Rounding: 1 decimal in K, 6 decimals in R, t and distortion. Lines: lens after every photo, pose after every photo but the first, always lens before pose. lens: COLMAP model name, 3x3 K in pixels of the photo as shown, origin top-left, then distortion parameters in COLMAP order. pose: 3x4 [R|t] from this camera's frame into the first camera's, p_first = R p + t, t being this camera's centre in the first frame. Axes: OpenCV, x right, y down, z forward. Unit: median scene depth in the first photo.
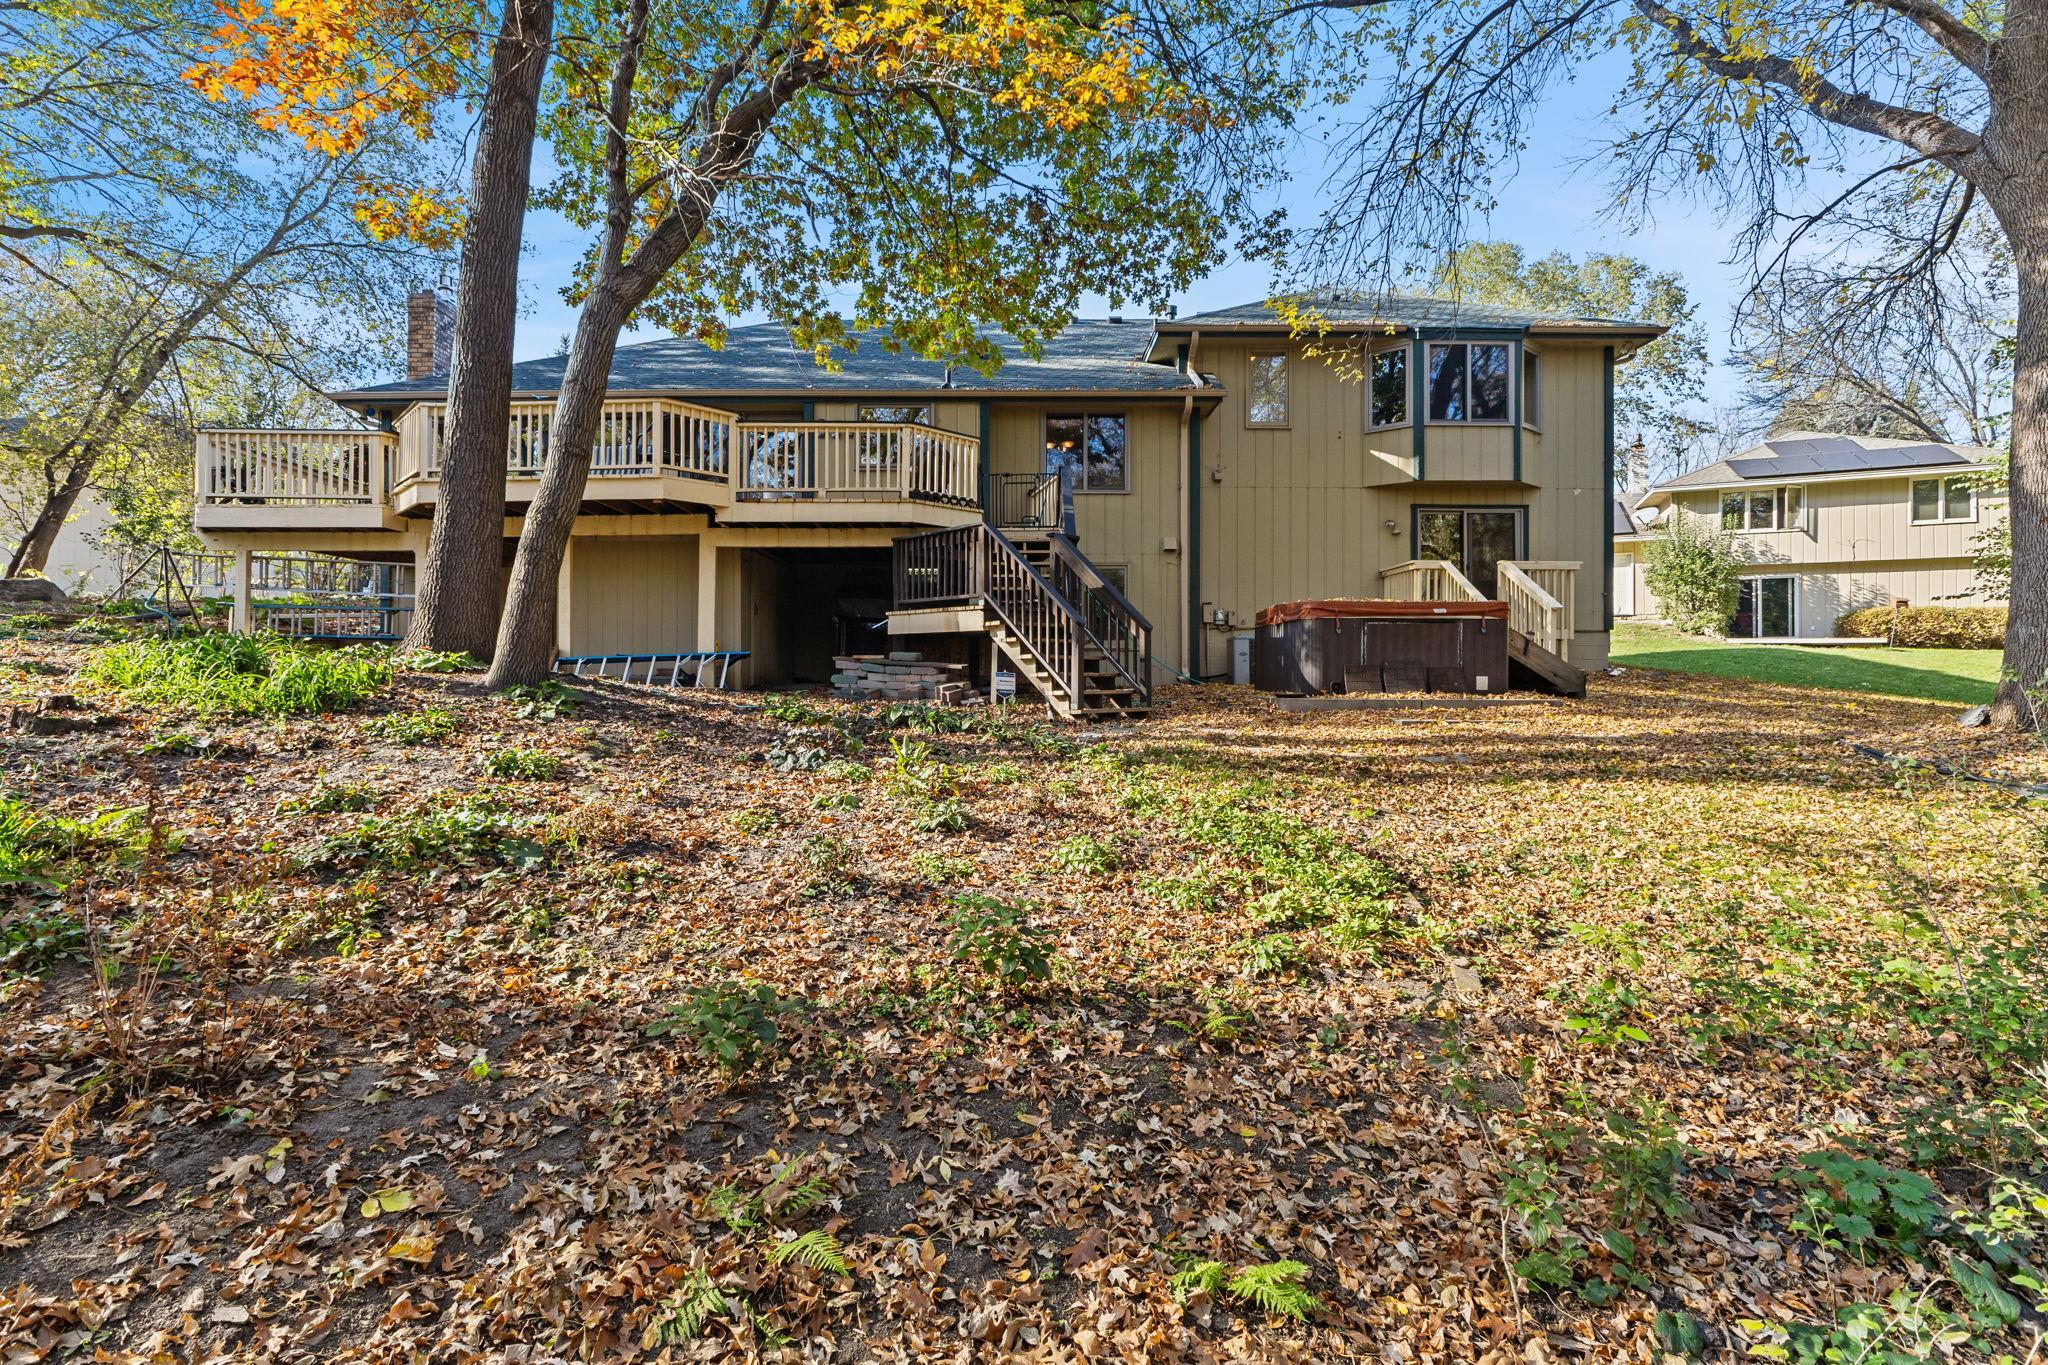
lens RADIAL K [[878.3, 0, 1020.8], [0, 878.3, 670.1], [0, 0, 1]] dist [0.002230, -0.000052]
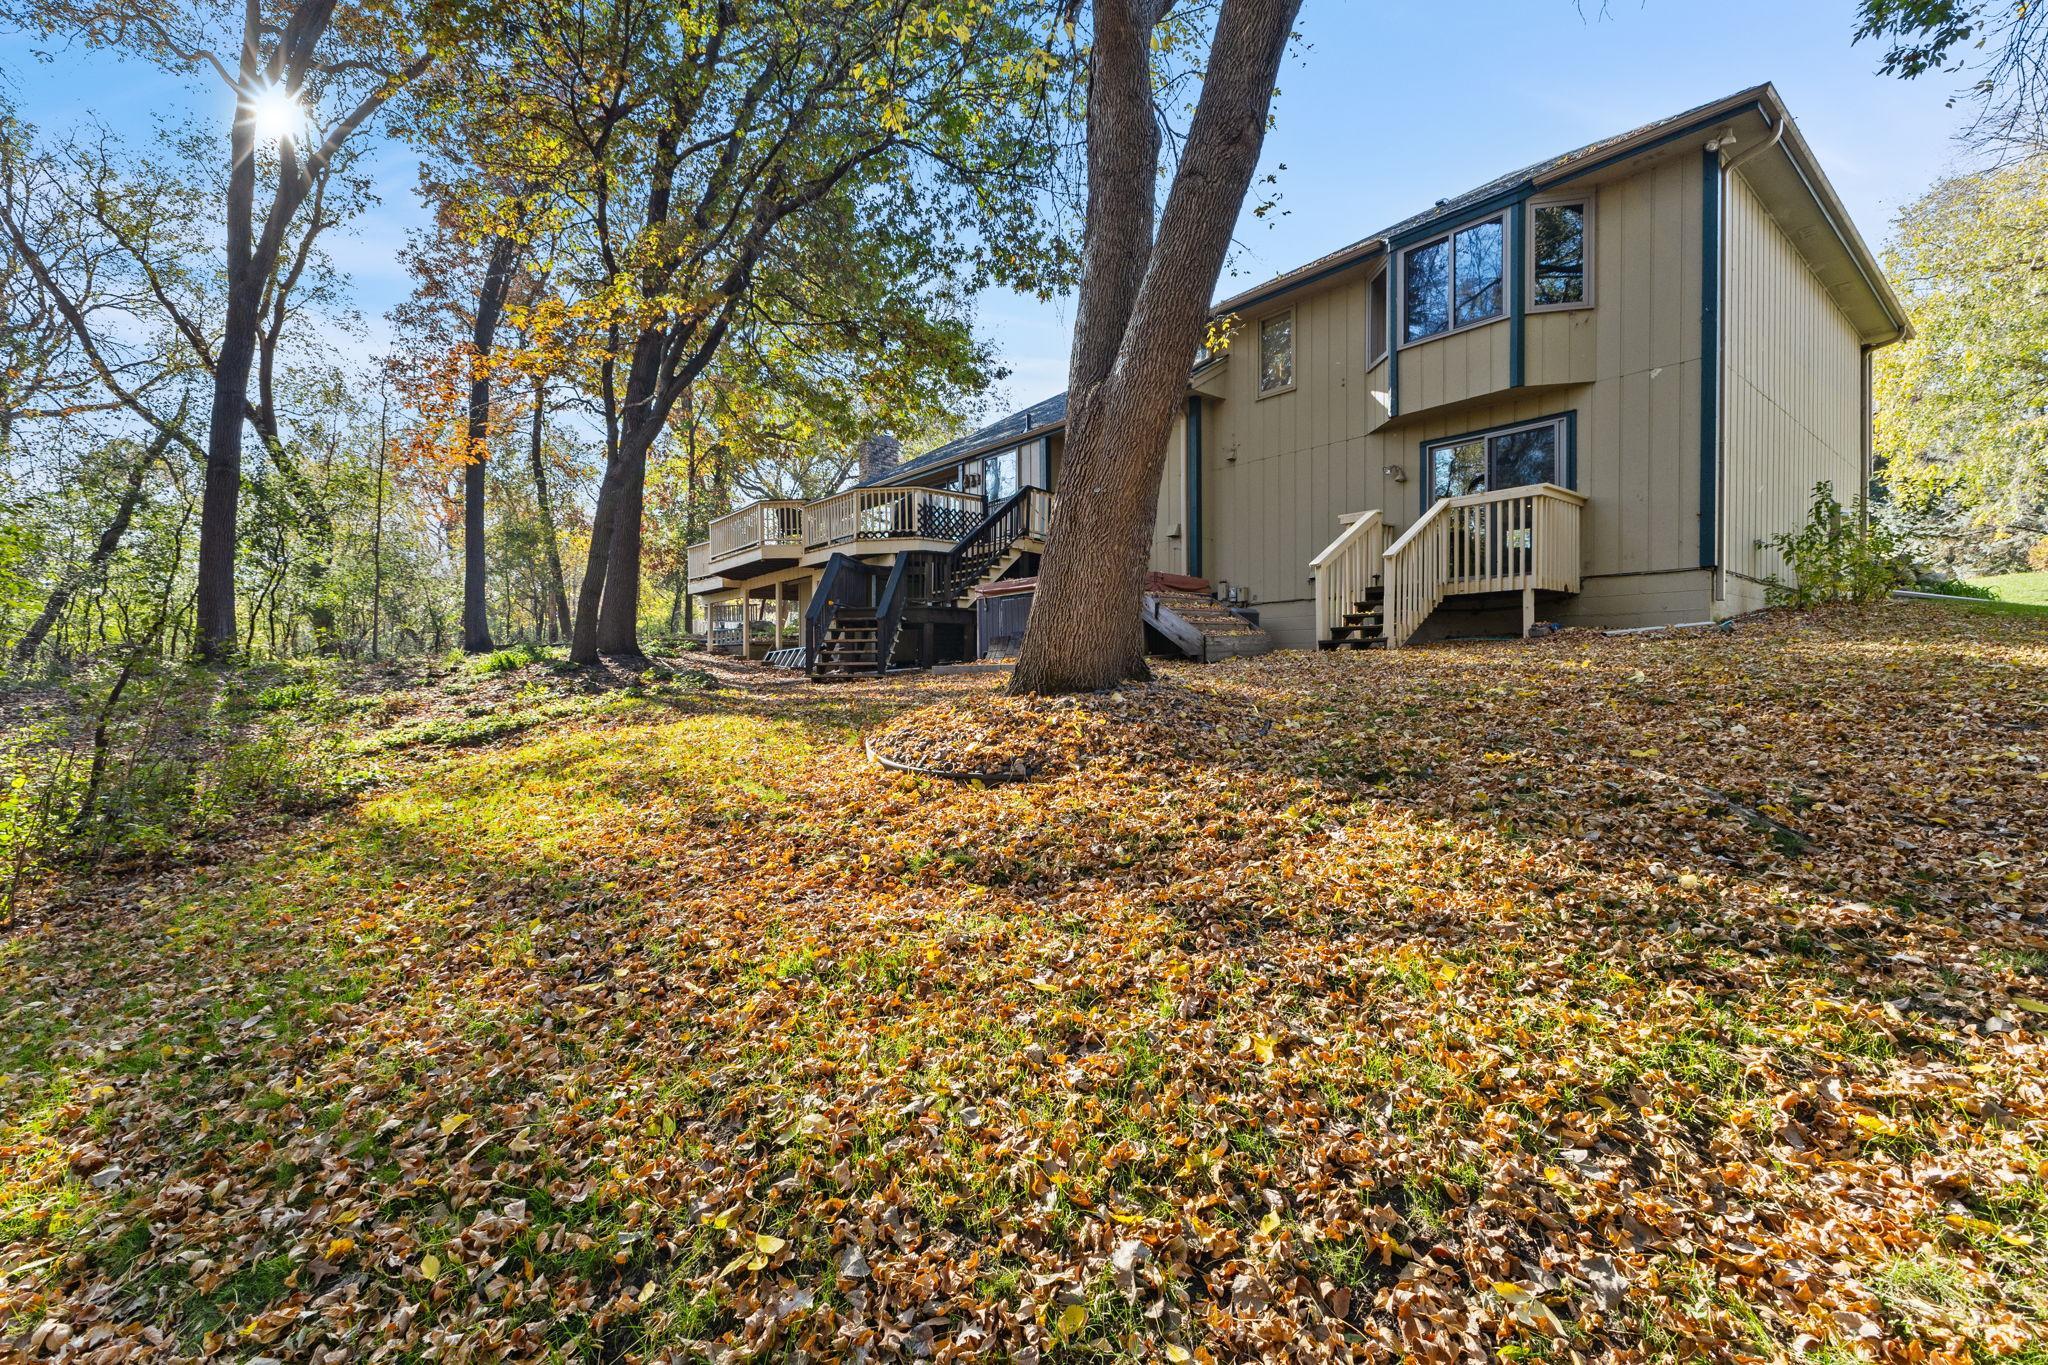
lens RADIAL K [[878.3, 0, 1020.8], [0, 878.3, 670.1], [0, 0, 1]] dist [0.002230, -0.000052]
pose [[0.615910, -0.000992, -0.787816, 0.887692], [0.003486, 0.999993, 0.001466, 0.026086], [0.787809, -0.003649, 0.615909, 0.187319]]
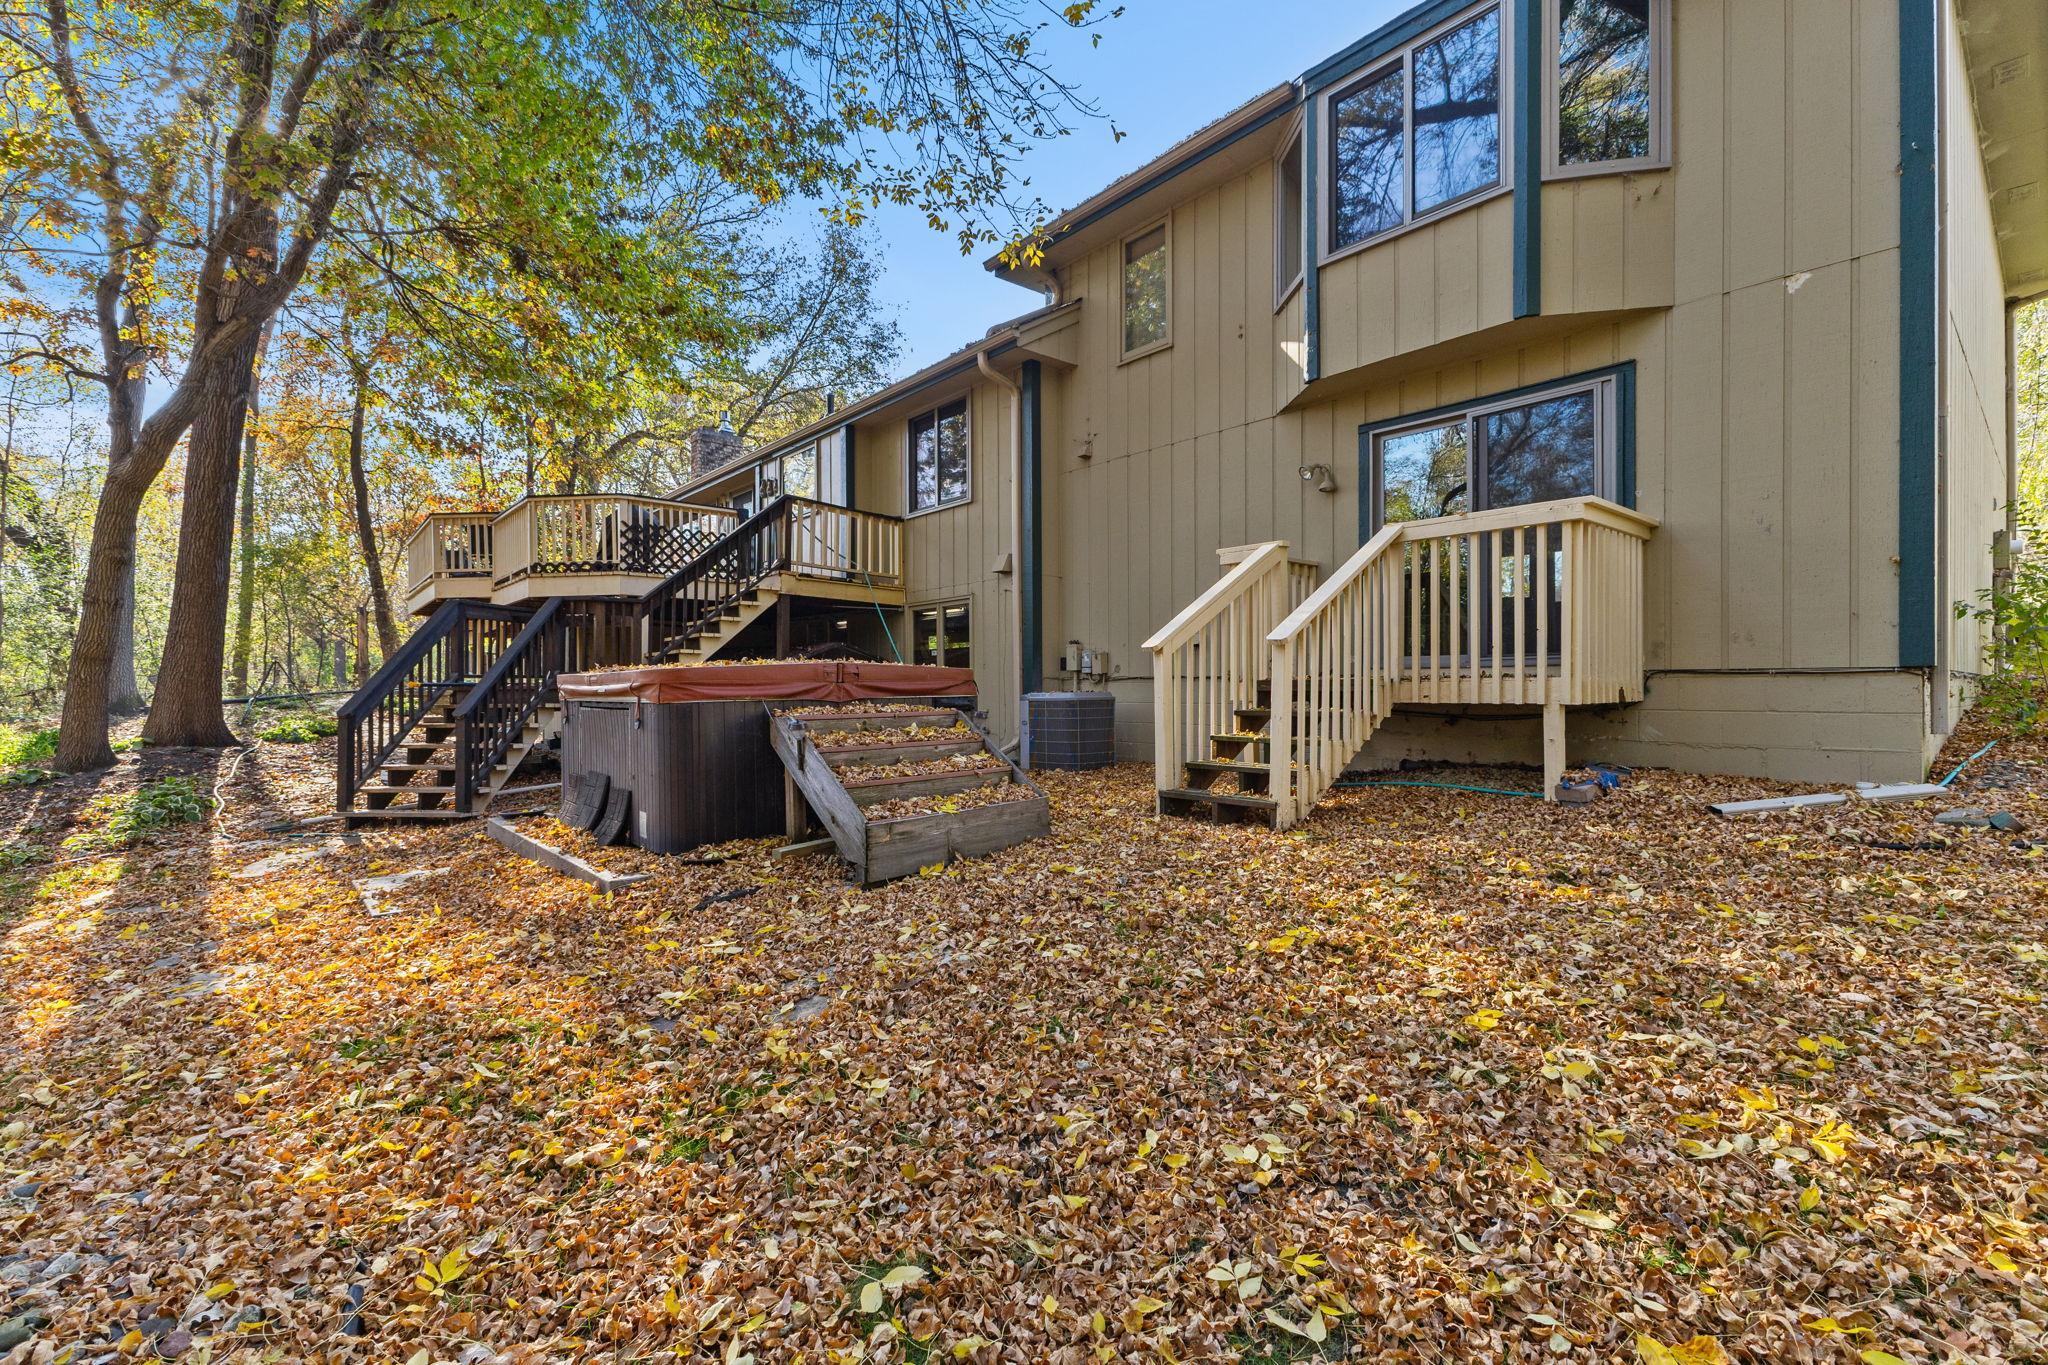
lens RADIAL K [[878.3, 0, 1020.8], [0, 878.3, 670.1], [0, 0, 1]] dist [0.002230, -0.000052]
pose [[0.629105, -0.006980, -0.777289, 0.723010], [0.002228, 0.999972, -0.007176, -0.049067], [0.777317, 0.002783, 0.629103, 0.552537]]
